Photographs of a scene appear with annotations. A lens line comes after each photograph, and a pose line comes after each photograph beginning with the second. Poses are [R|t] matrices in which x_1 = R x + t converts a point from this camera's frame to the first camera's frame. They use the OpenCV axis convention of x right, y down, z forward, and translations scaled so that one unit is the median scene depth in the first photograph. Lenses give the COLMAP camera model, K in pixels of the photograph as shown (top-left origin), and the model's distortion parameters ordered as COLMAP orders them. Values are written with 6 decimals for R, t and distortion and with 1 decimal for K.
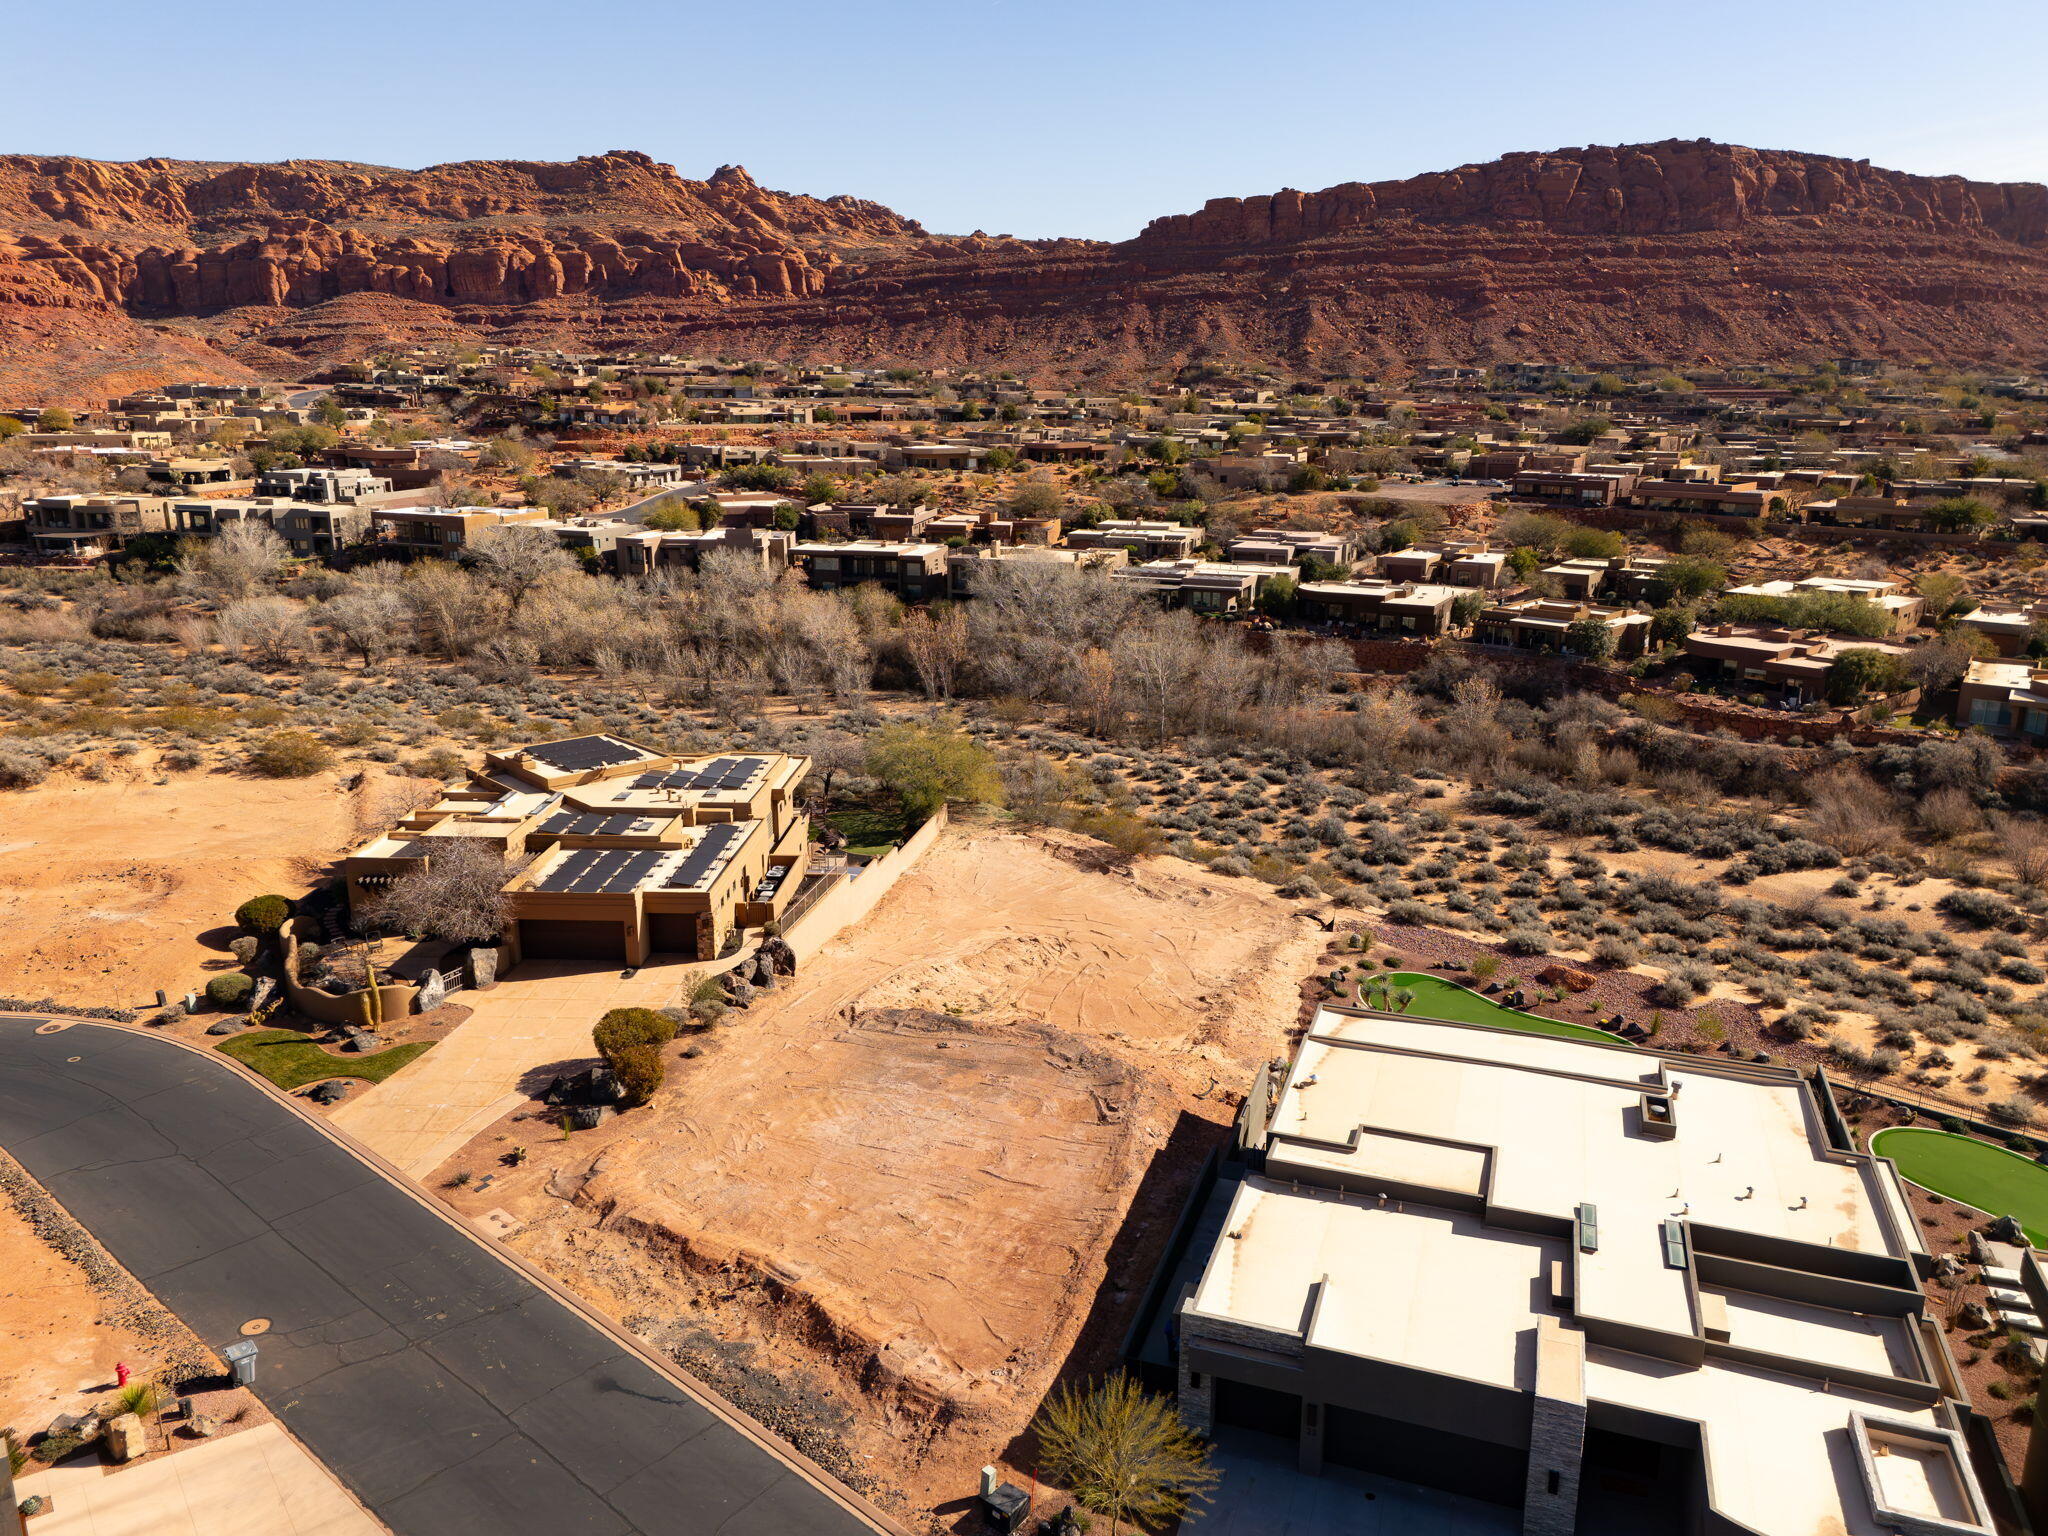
lens RADIAL K [[1495.0, 0, 1024.6], [0, 1495.0, 774.5], [0, 0, 1]] dist [0.077703, -0.064241]
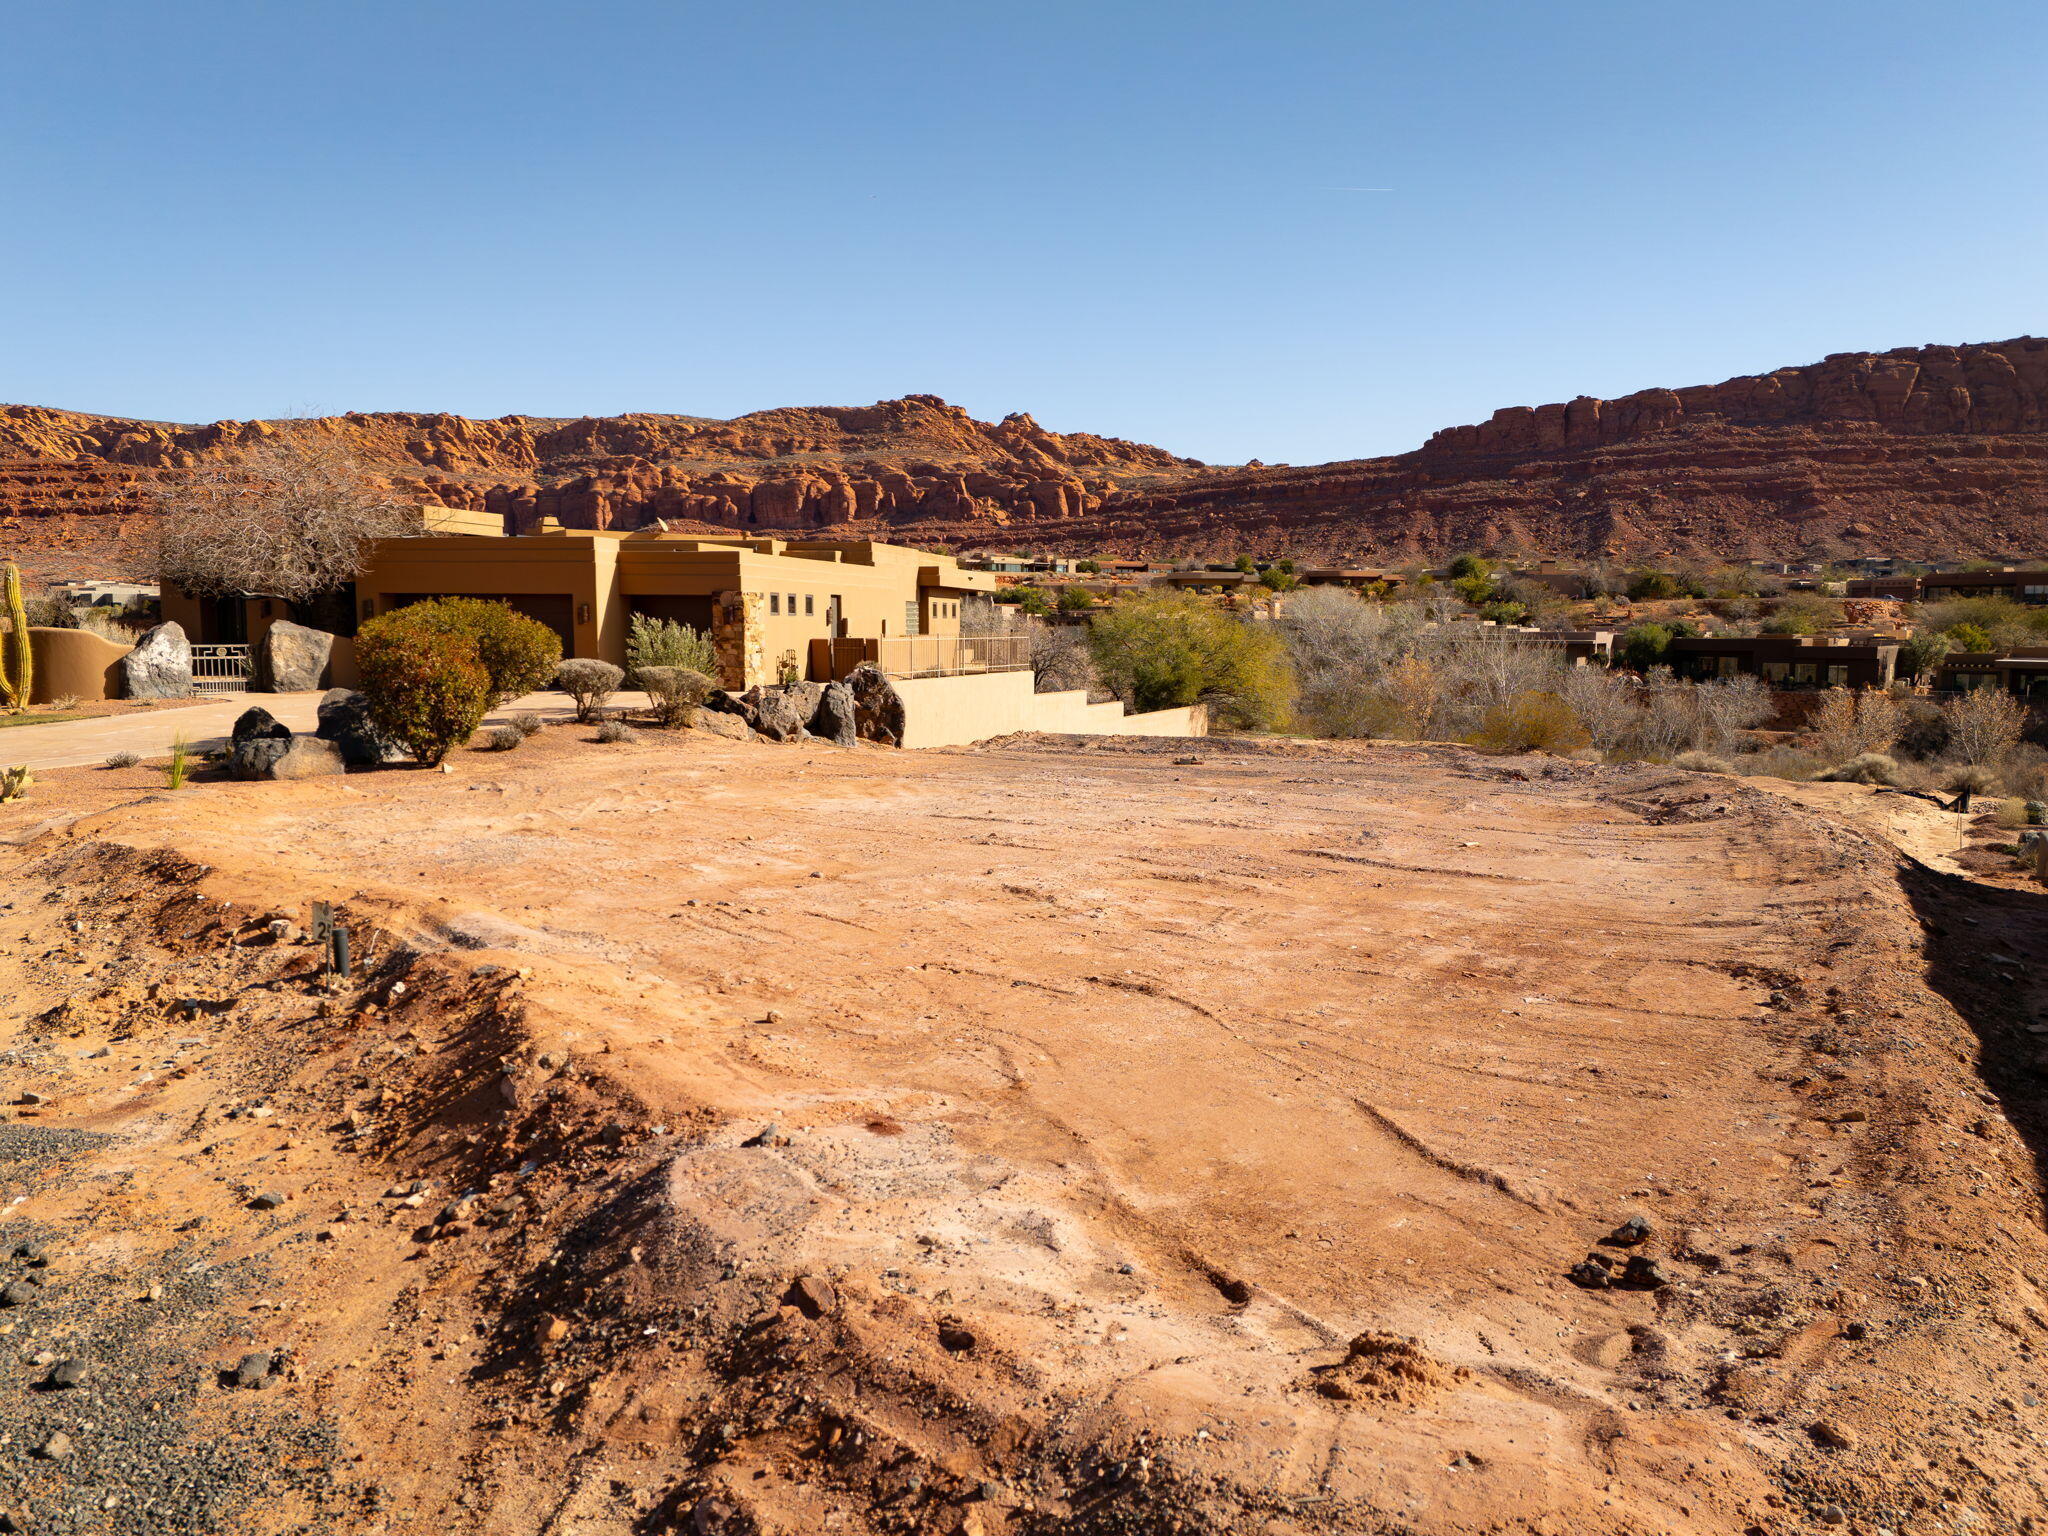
lens RADIAL K [[1495.0, 0, 1026.4], [0, 1495.0, 769.9], [0, 0, 1]] dist [0.077703, -0.064241]
pose [[0.984453, 0.019855, -0.174524, -0.006642], [-0.048570, 0.985620, -0.161845, 0.064573], [0.168800, 0.167805, 0.971261, 0.149864]]
